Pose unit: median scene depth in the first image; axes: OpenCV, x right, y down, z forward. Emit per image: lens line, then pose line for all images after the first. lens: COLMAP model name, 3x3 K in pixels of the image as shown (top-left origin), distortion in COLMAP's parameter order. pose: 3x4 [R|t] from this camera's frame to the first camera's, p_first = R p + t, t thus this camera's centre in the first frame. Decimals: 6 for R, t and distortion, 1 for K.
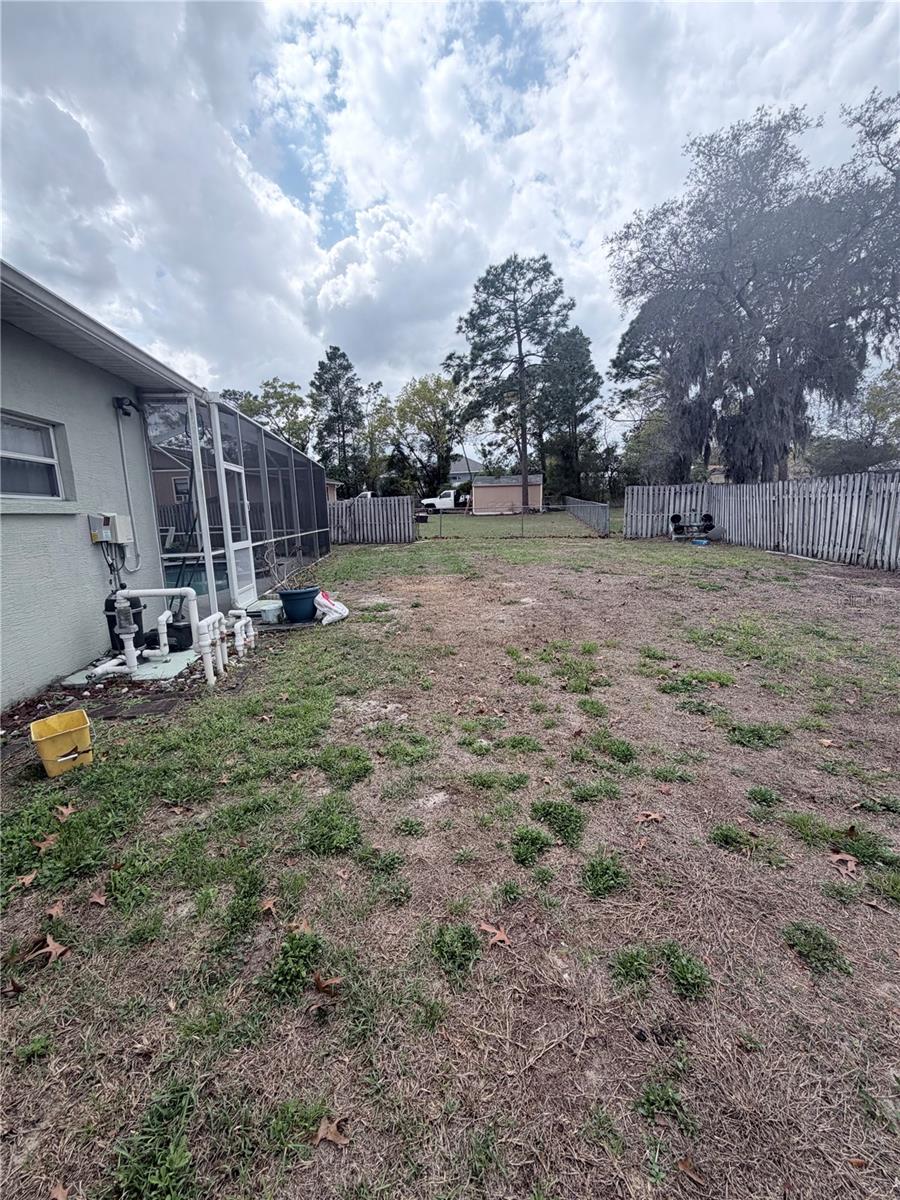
lens RADIAL K [[481.1, 0, 450.2], [0, 481.1, 596.4], [0, 0, 1]] dist [-0.001262, 0.000286]
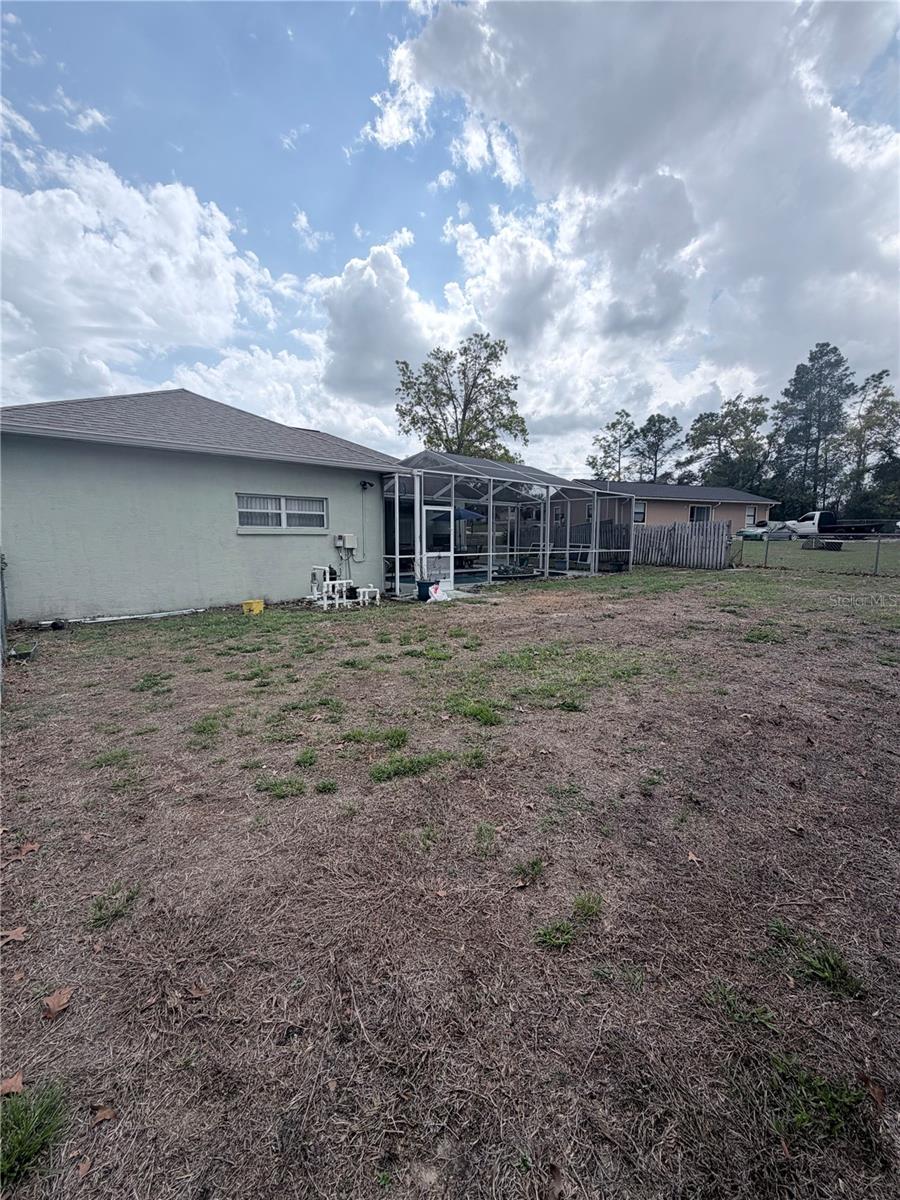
lens RADIAL K [[481.1, 0, 447.4], [0, 481.1, 598.9], [0, 0, 1]] dist [-0.001262, 0.000286]
pose [[0.590332, 0.122842, -0.797758, 0.110129], [-0.152841, 0.987483, 0.038956, -0.002754], [0.792558, 0.098933, 0.601718, 0.004142]]
